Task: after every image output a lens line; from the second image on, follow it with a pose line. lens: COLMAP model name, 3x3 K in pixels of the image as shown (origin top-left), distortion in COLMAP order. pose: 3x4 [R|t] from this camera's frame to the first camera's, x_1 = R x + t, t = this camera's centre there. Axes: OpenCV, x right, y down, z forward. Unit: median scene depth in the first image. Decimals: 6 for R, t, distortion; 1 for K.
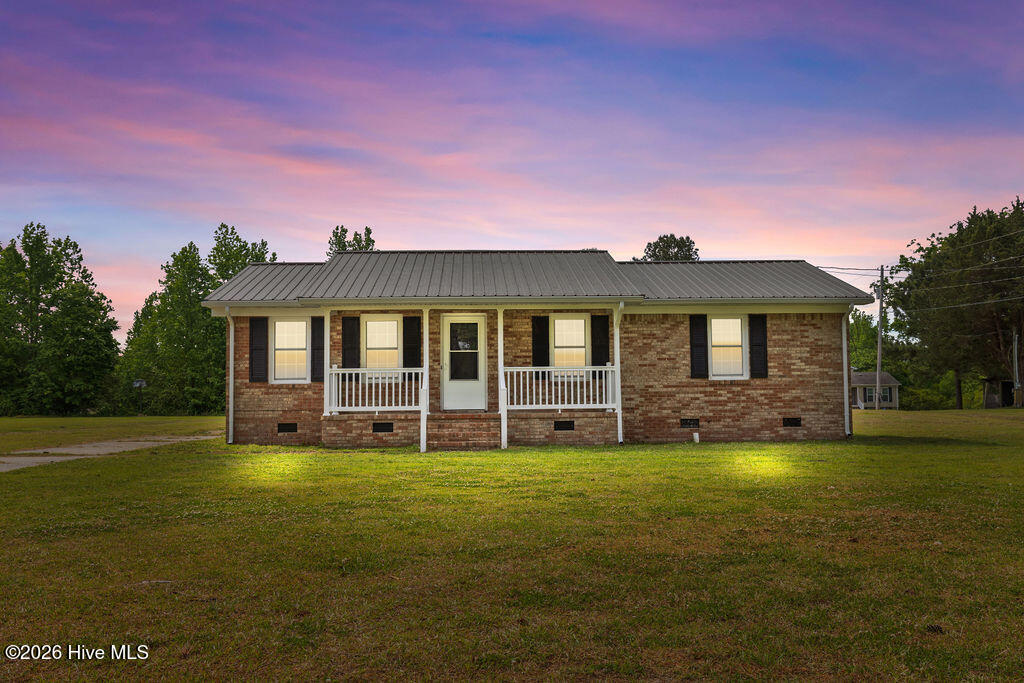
lens RADIAL K [[977.1, 0, 512.0], [0, 977.1, 341.5], [0, 0, 1]] dist [0.001568, 0.002624]
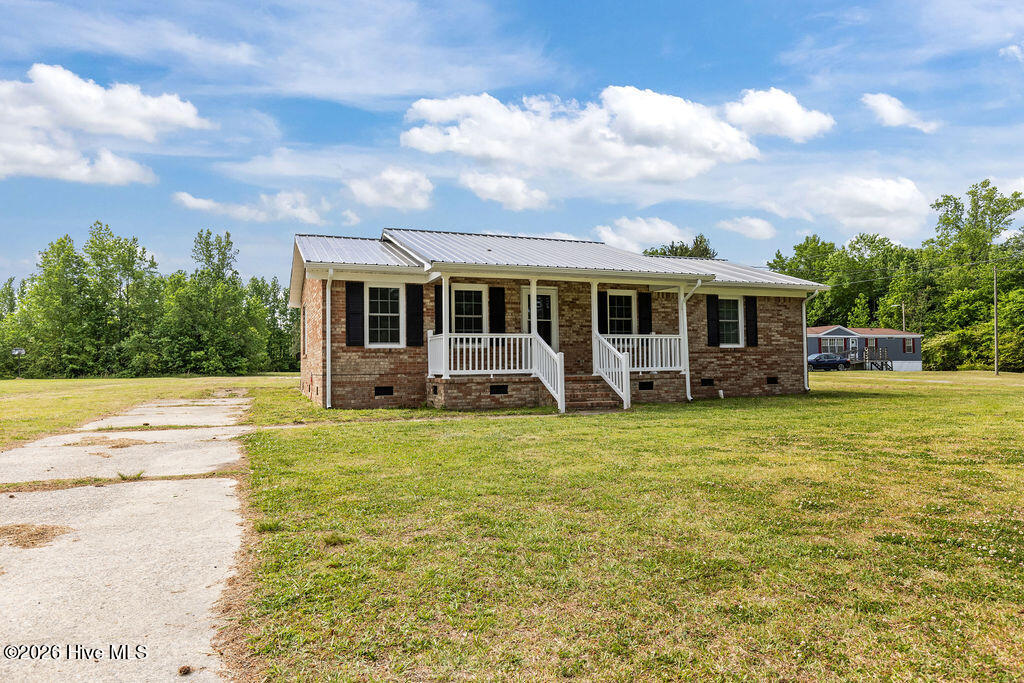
lens RADIAL K [[638.9, 0, 512.0], [0, 638.9, 341.5], [0, 0, 1]] dist [0.002324, 0.000583]
pose [[0.942865, 0.010580, 0.333008, -0.323282], [-0.018260, 0.999634, 0.019941, 0.020430], [-0.332675, -0.024882, 0.942713, 0.321644]]
